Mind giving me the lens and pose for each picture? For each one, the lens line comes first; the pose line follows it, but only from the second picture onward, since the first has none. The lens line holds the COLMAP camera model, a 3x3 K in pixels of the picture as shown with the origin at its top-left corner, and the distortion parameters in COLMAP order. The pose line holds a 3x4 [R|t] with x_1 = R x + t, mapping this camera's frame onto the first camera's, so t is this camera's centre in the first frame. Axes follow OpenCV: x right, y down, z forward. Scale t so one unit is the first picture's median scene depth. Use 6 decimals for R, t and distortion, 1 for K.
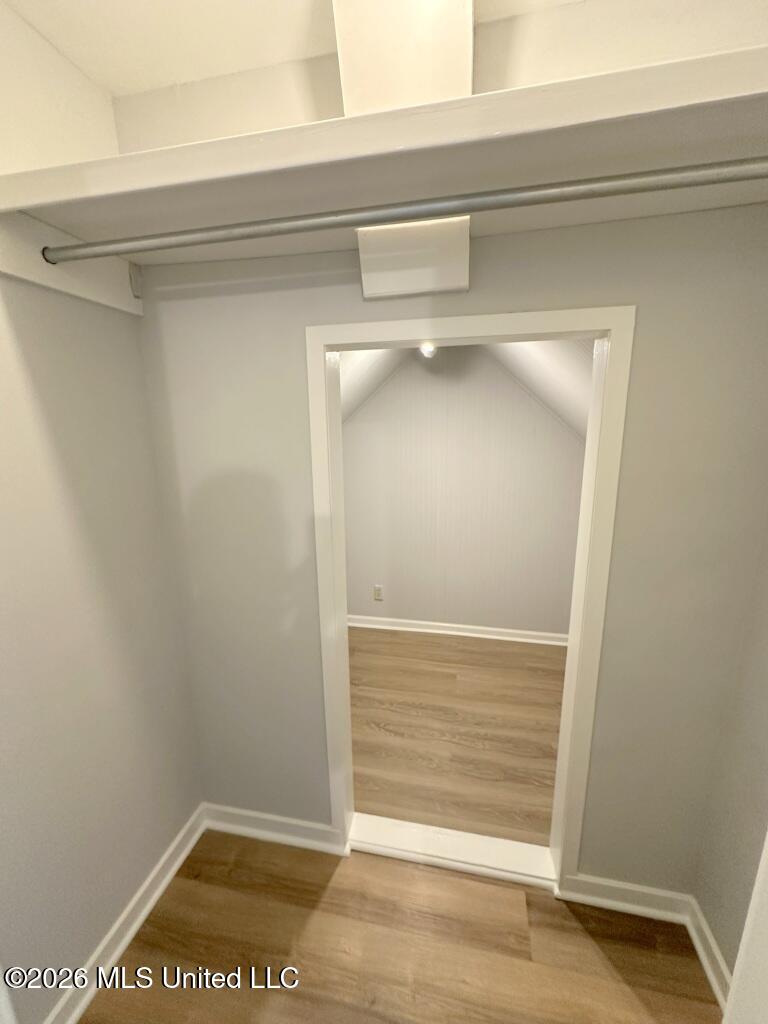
lens RADIAL K [[408.5, 0, 384.1], [0, 408.5, 510.6], [0, 0, 1]] dist [-0.003038, -0.000492]
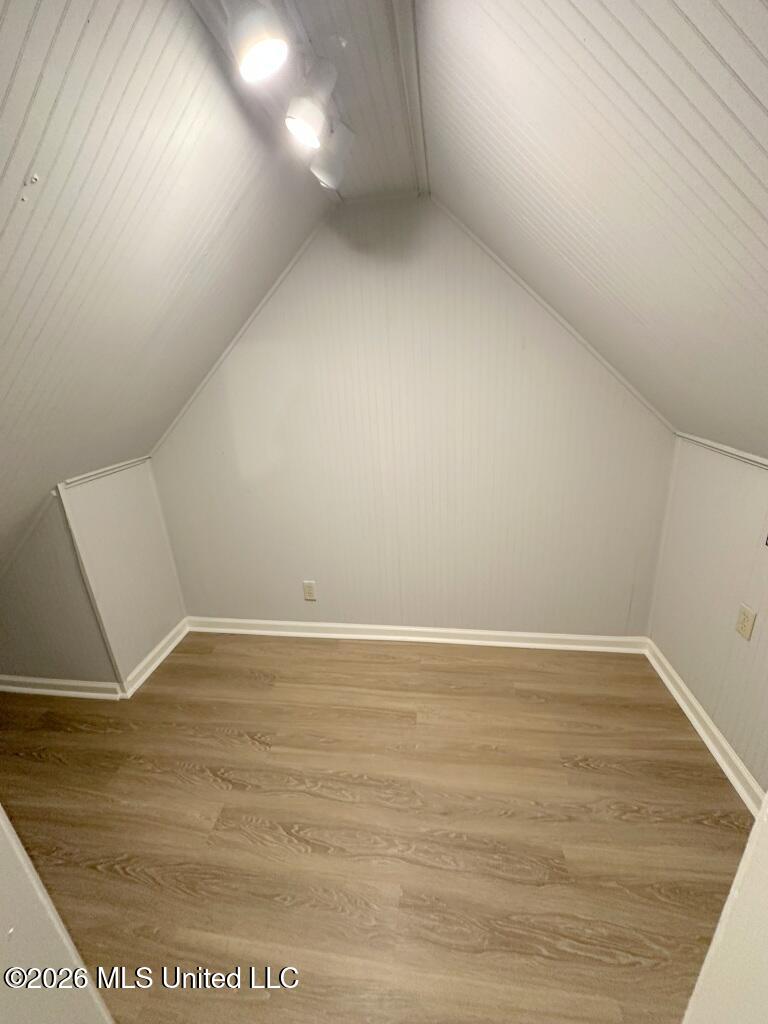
lens RADIAL K [[408.5, 0, 384.2], [0, 408.5, 512.3], [0, 0, 1]] dist [-0.003038, -0.000492]
pose [[0.997014, -0.049988, 0.058859, 0.111039], [0.042394, 0.991394, 0.123854, -0.025934], [-0.064544, -0.120989, 0.990553, 0.402393]]
